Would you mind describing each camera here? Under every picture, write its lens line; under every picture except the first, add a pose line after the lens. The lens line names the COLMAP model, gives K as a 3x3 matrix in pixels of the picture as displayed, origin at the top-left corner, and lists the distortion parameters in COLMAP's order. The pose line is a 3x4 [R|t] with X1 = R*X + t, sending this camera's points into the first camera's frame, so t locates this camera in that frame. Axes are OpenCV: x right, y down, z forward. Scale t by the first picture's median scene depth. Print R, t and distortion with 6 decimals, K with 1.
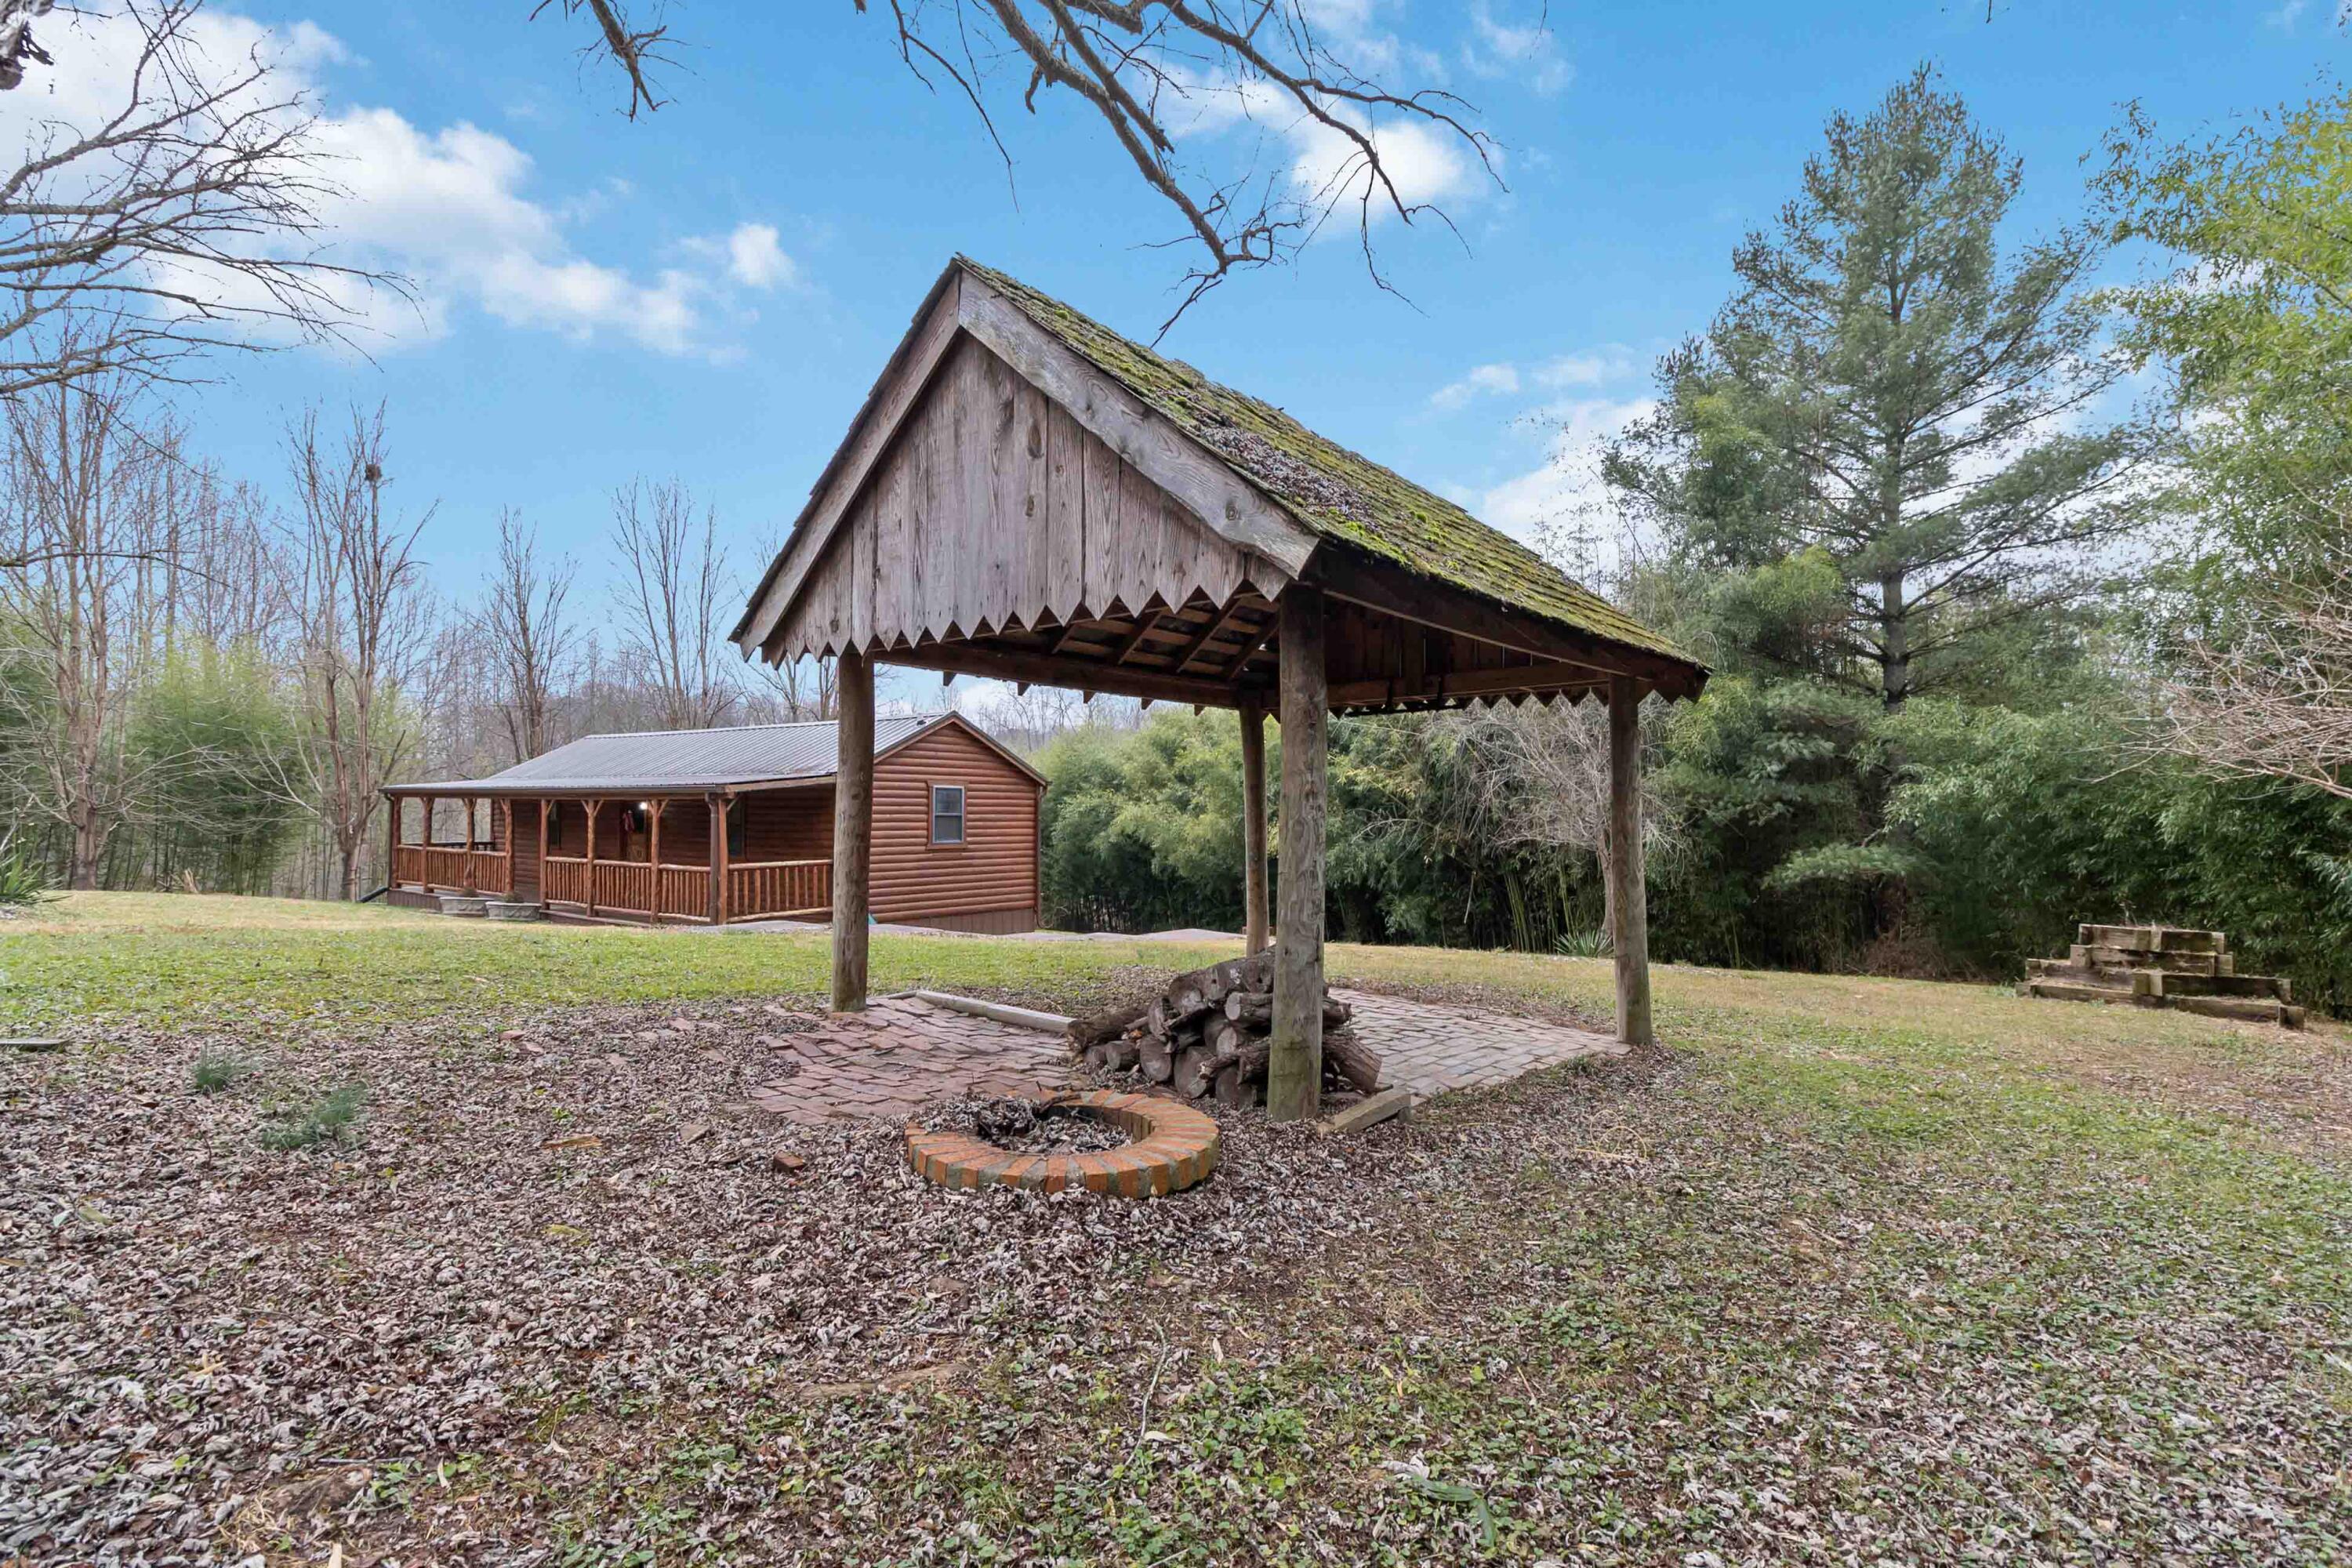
lens RADIAL K [[1110.5, 0, 1183.5], [0, 1110.5, 754.9], [0, 0, 1]] dist [0.000538, -0.000097]
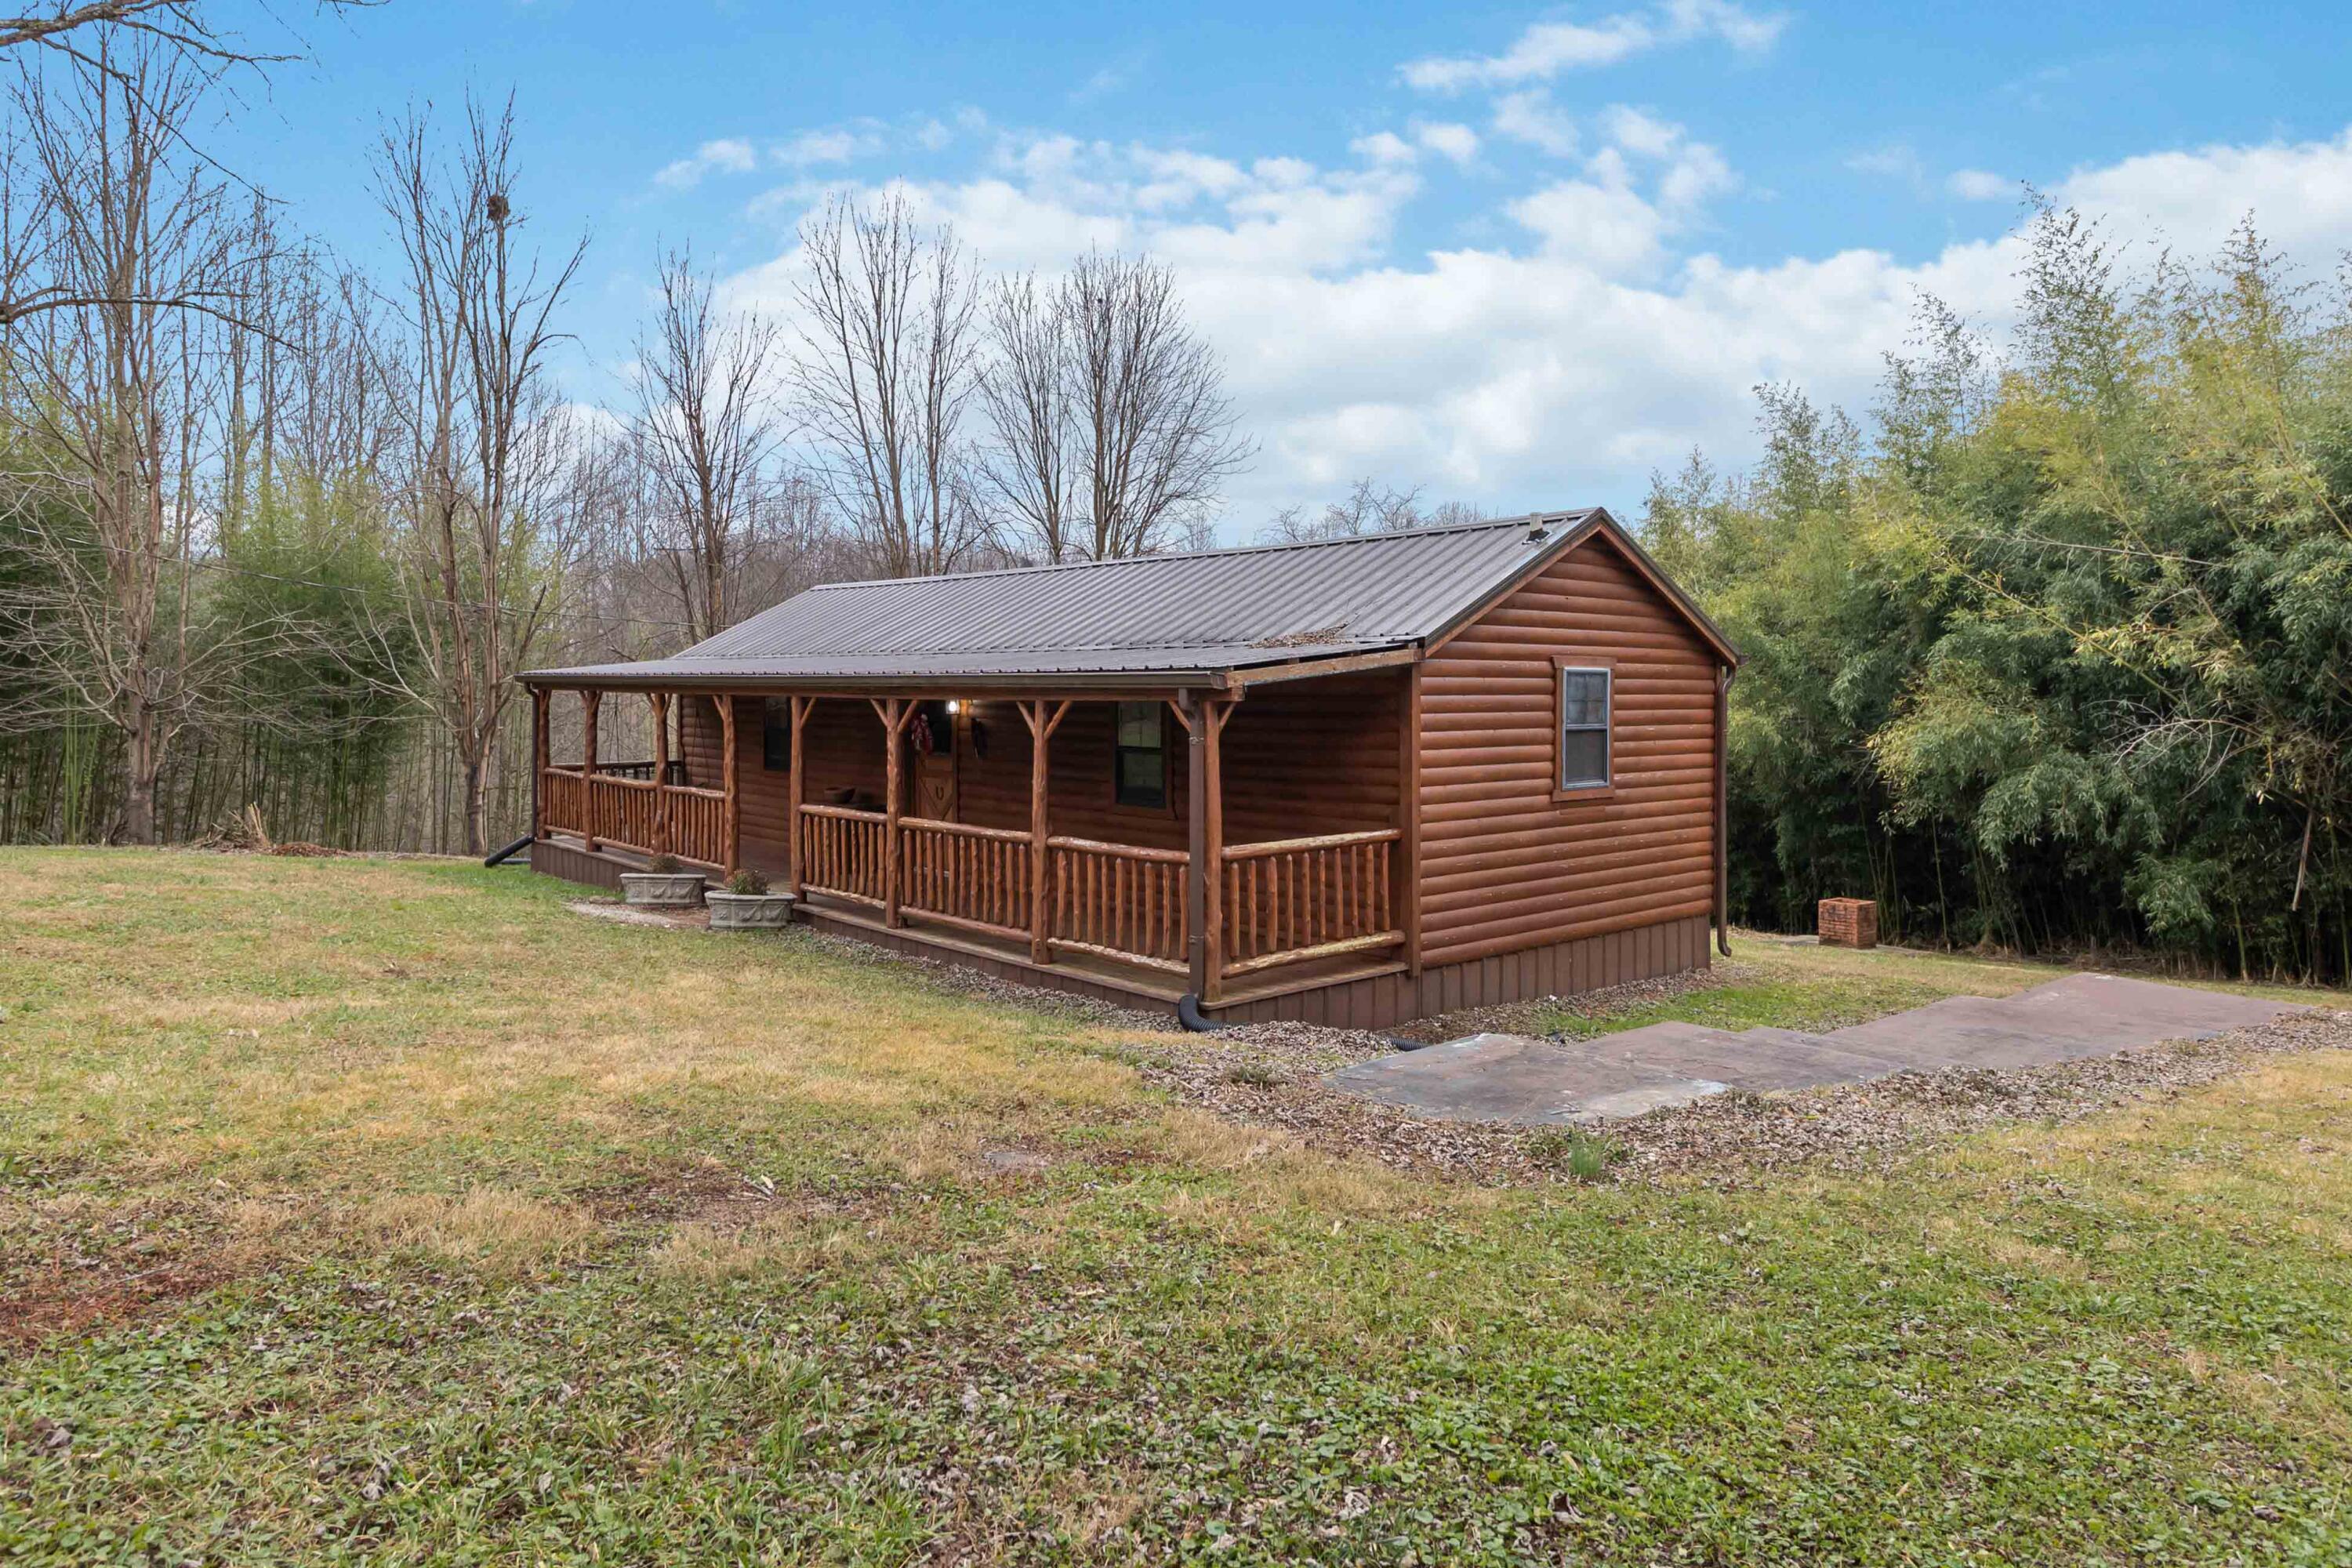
lens RADIAL K [[1525.9, 0, 1176.8], [0, 1525.9, 641.5], [0, 0, 1]] dist [-0.030641, 0.000220]
pose [[0.978180, -0.009196, -0.207555, -0.194718], [0.012323, 0.999829, 0.013778, 0.004485], [0.207393, -0.016035, 0.978126, 0.257435]]
